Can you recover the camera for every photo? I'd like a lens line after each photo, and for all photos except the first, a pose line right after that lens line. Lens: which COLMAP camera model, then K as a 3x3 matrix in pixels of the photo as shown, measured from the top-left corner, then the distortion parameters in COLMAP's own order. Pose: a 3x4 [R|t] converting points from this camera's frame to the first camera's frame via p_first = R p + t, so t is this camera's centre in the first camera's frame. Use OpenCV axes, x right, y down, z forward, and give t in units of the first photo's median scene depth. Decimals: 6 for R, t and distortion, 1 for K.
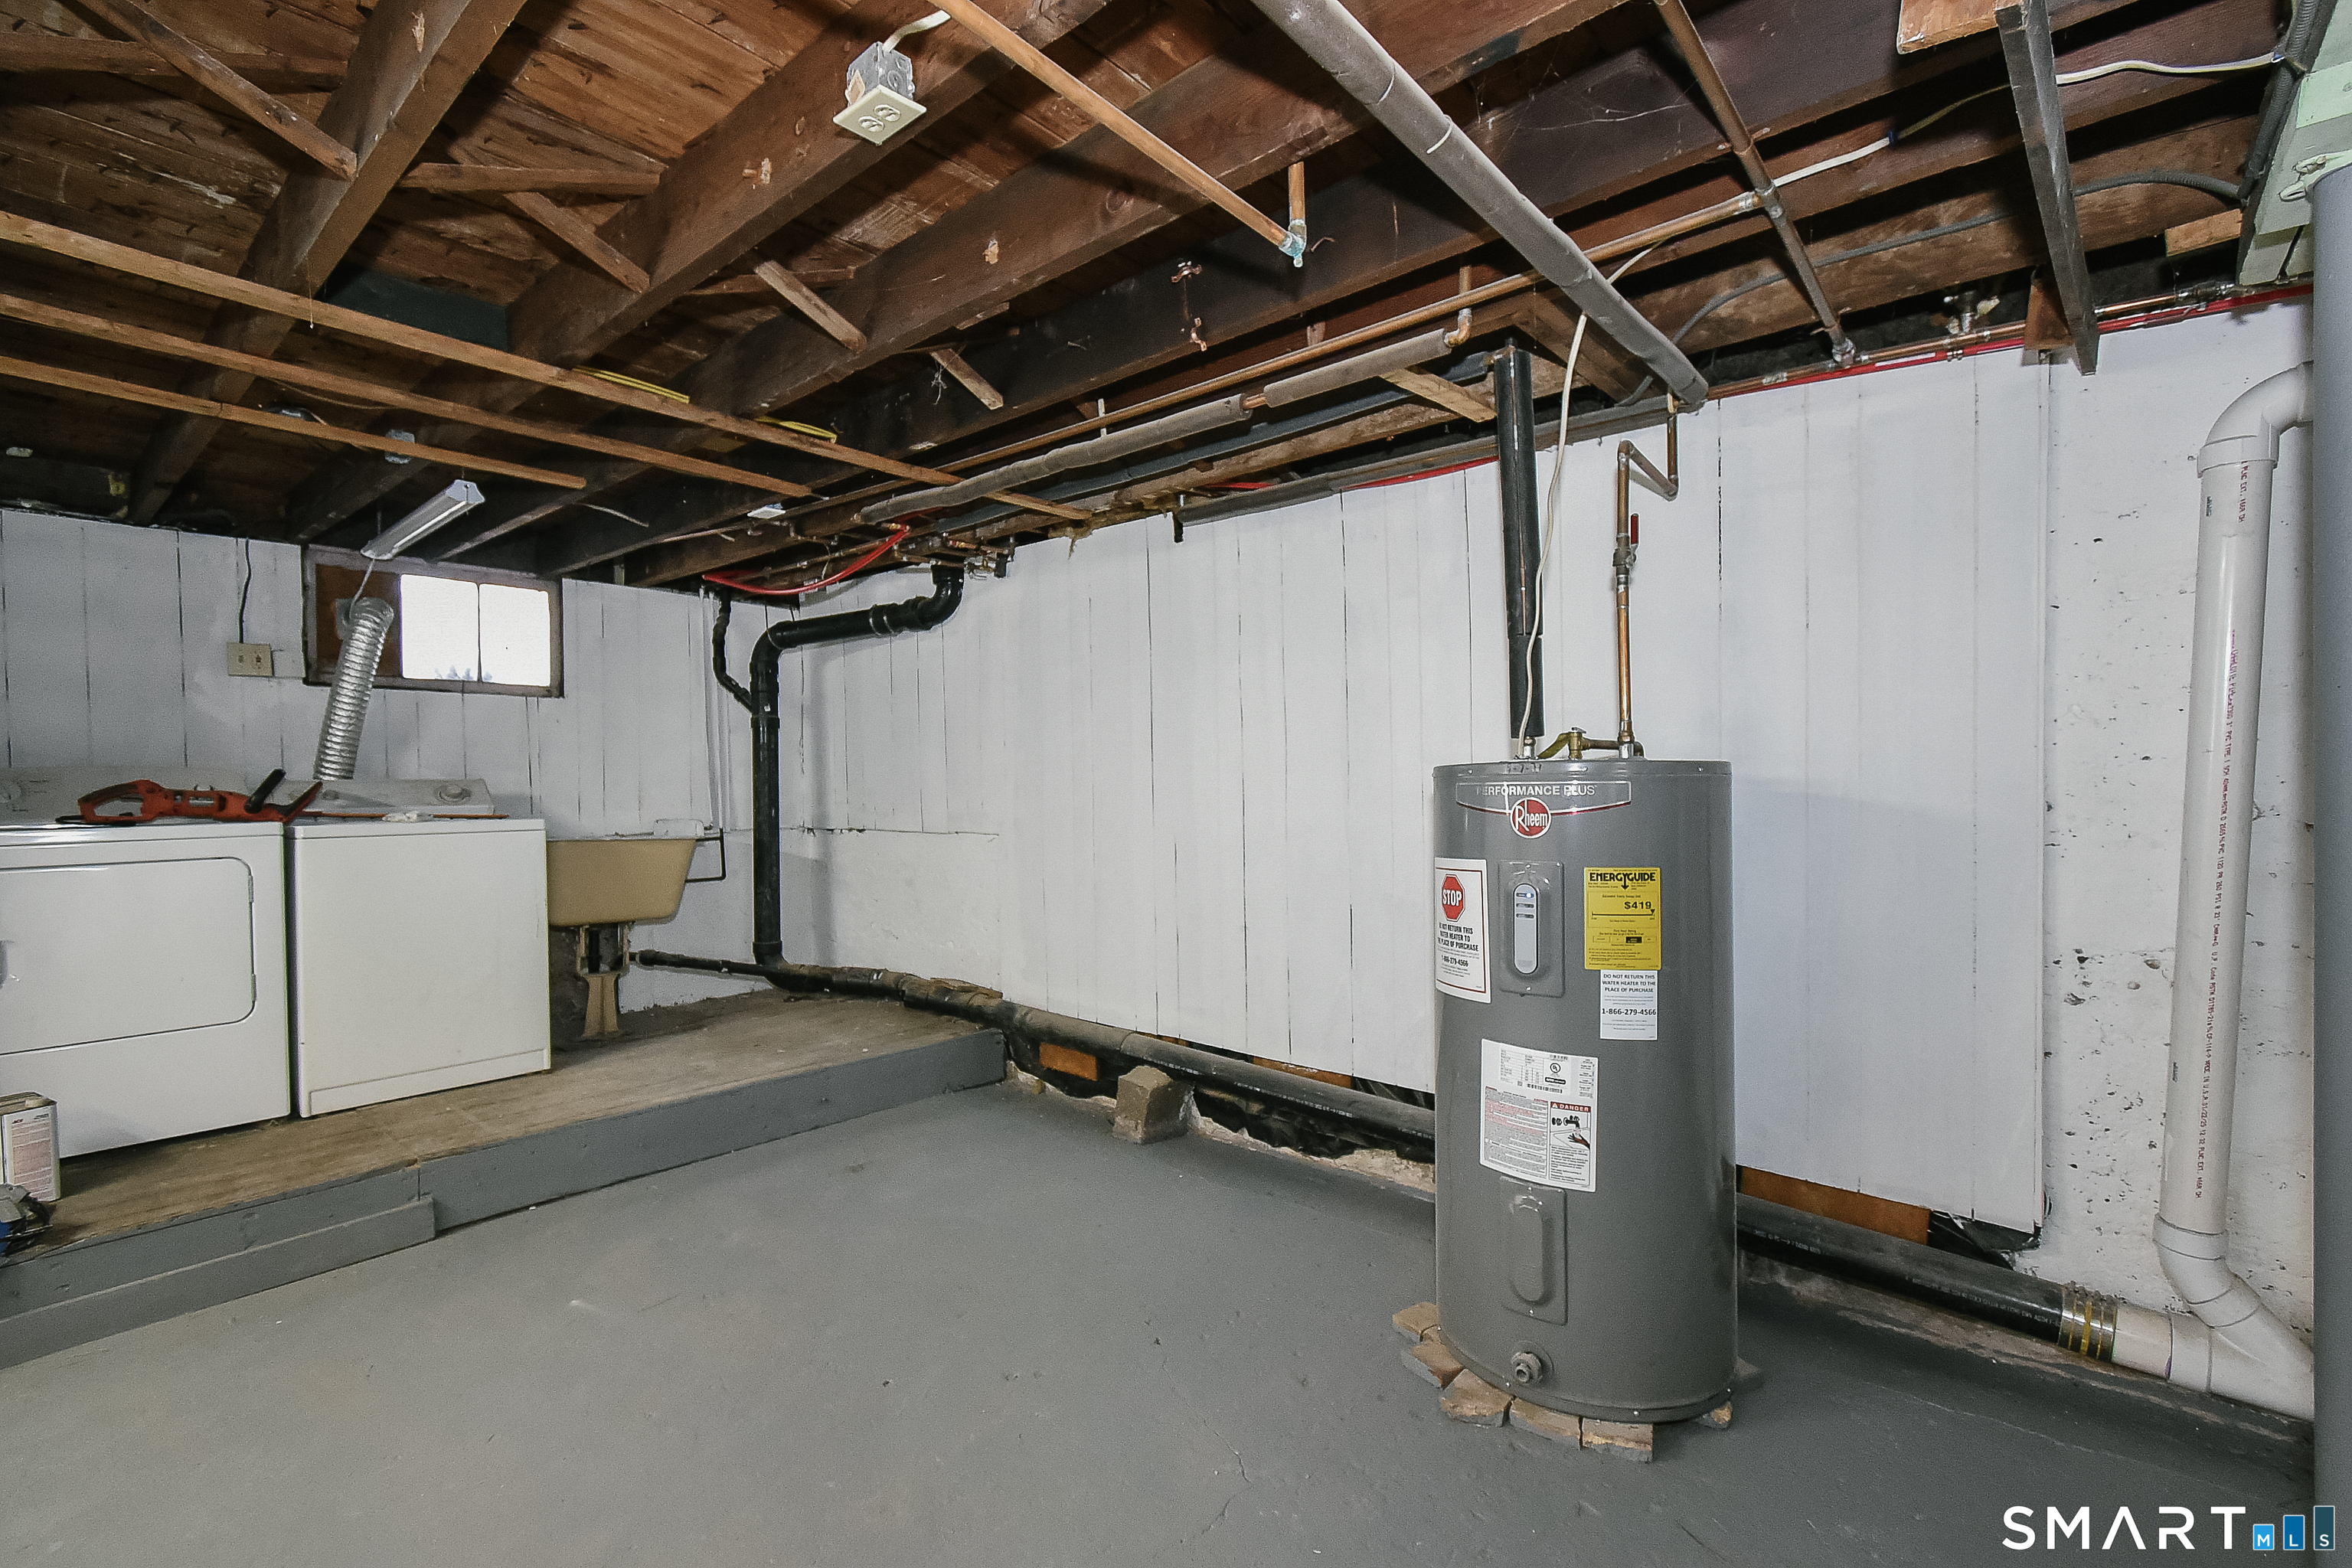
lens RADIAL K [[1041.1, 0, 1176.0], [0, 1041.1, 784.0], [0, 0, 1]] dist [-0.000148, -0.000803]
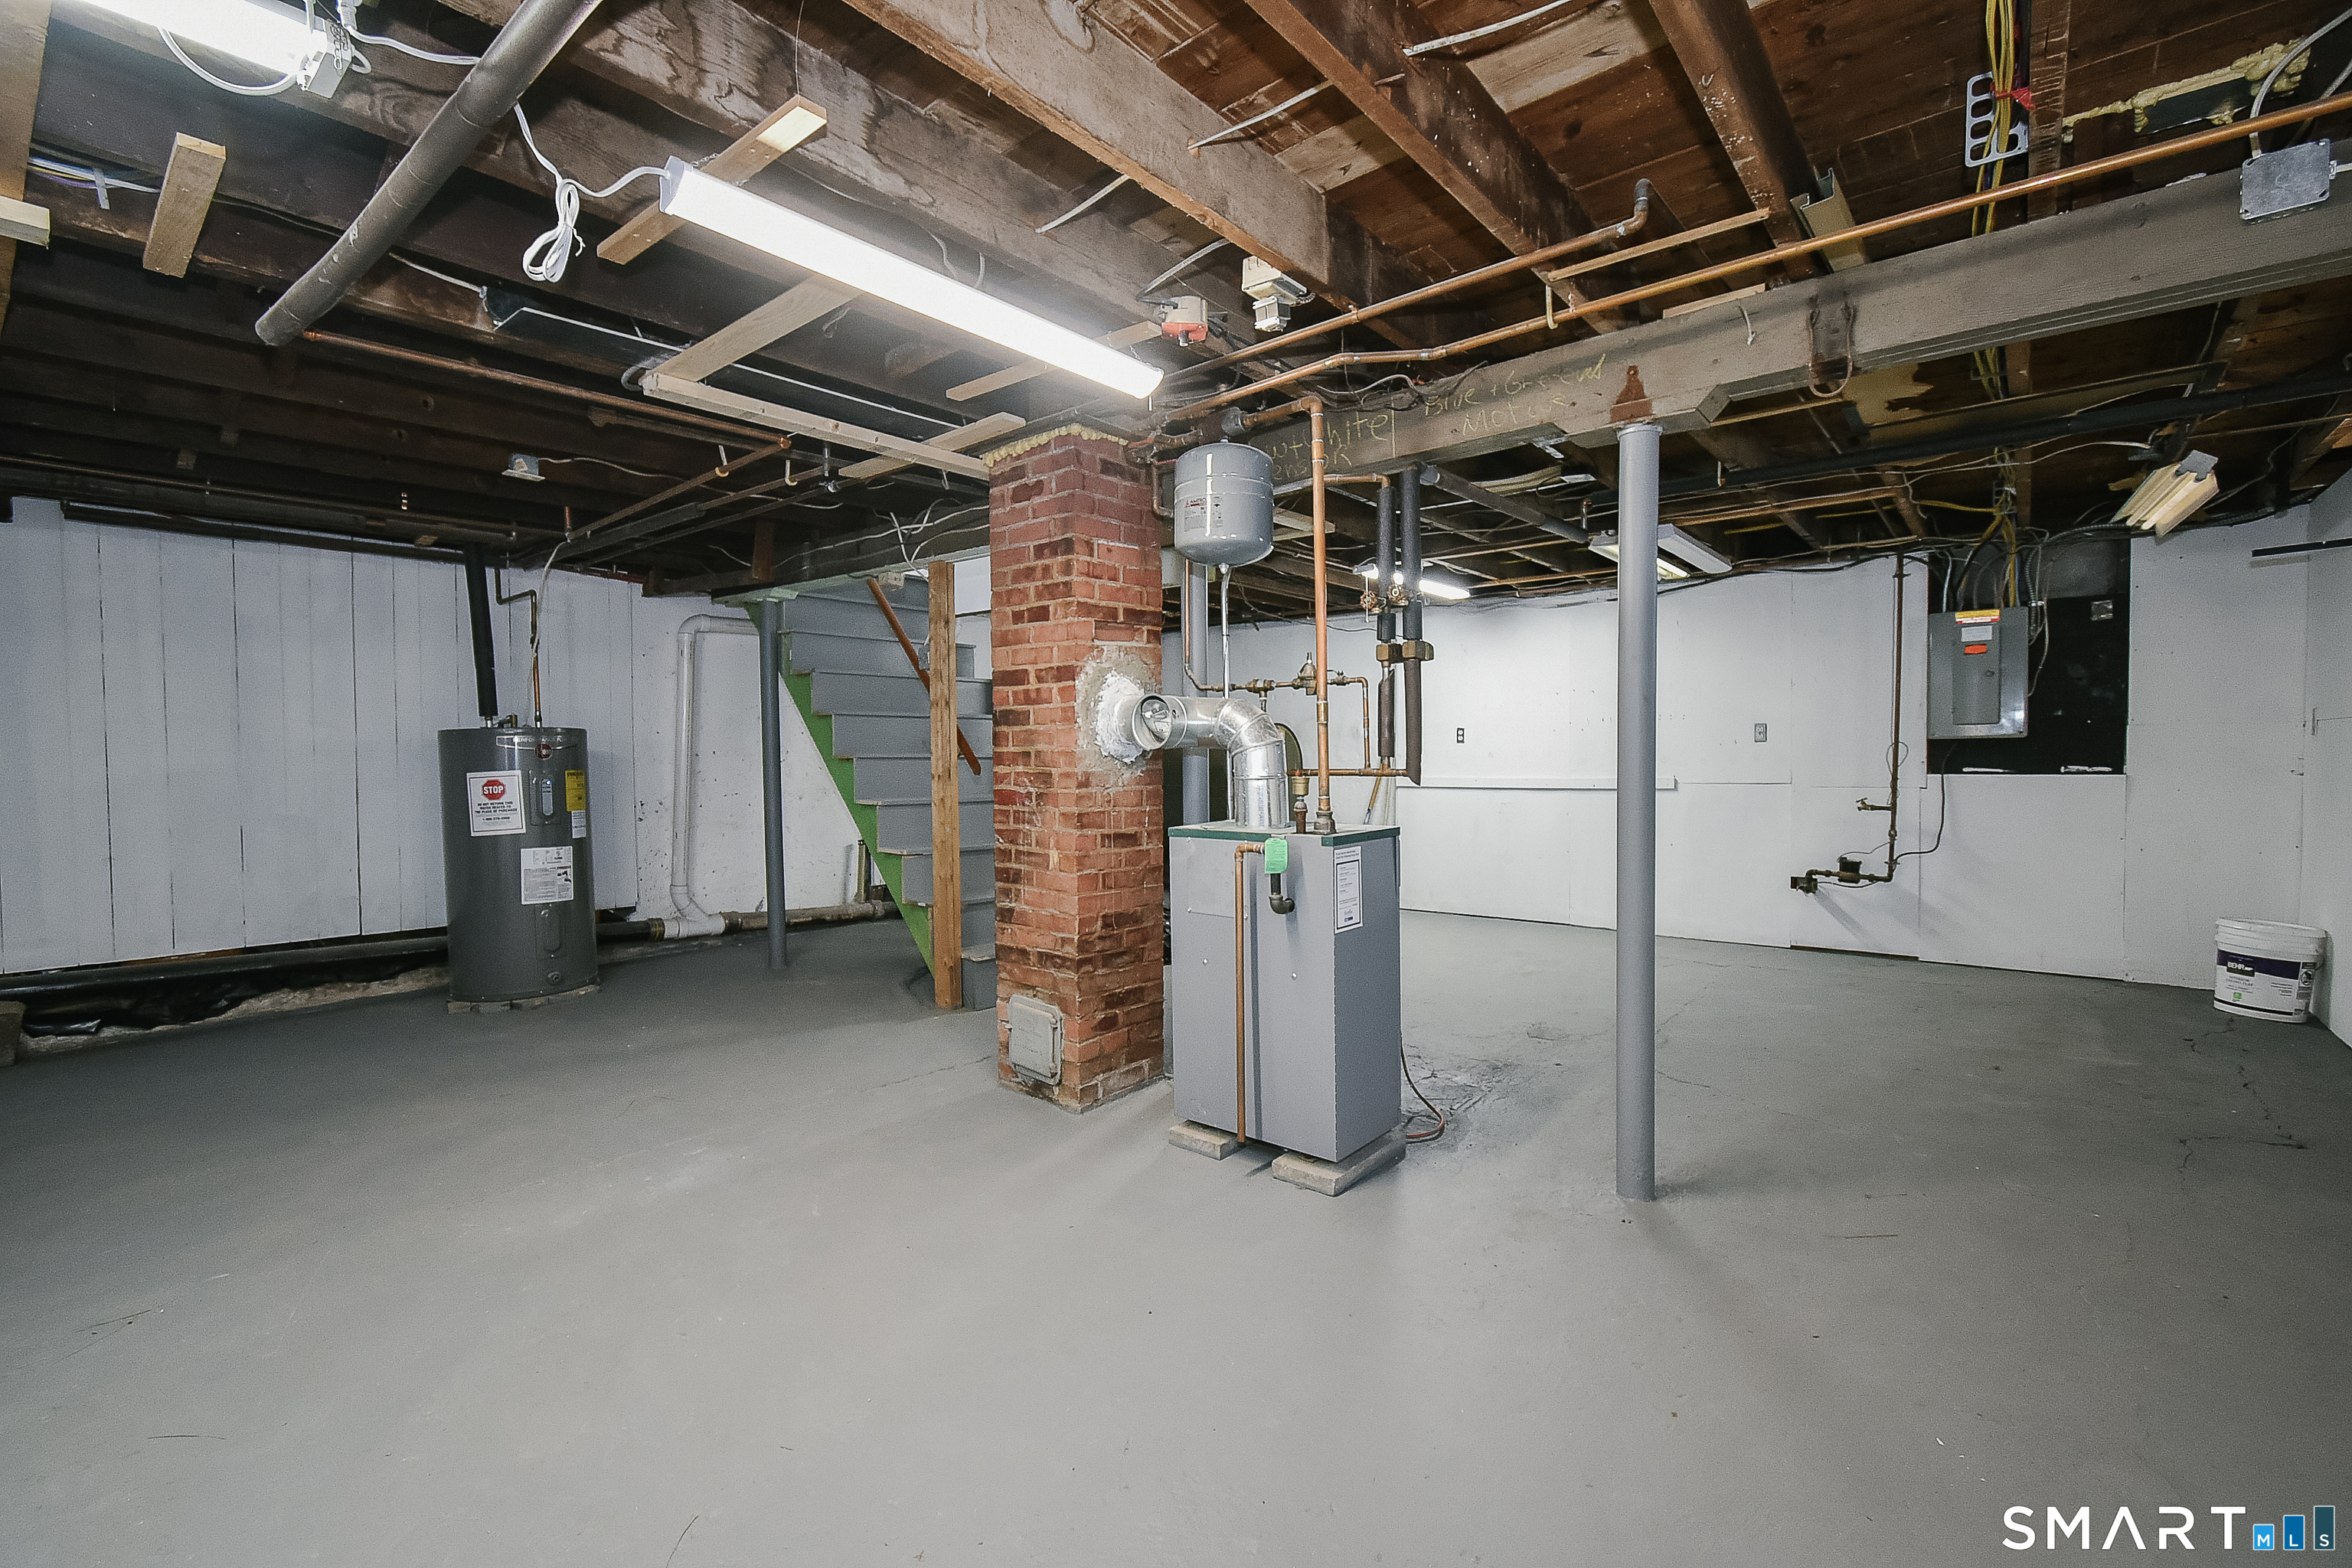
lens RADIAL K [[1041.1, 0, 1176.0], [0, 1041.1, 784.0], [0, 0, 1]] dist [-0.000148, -0.000803]
pose [[-0.003343, -0.032433, 0.999468, -1.872152], [0.015551, 0.999351, 0.032481, 0.048960], [-0.999873, 0.015652, -0.002837, -0.401739]]
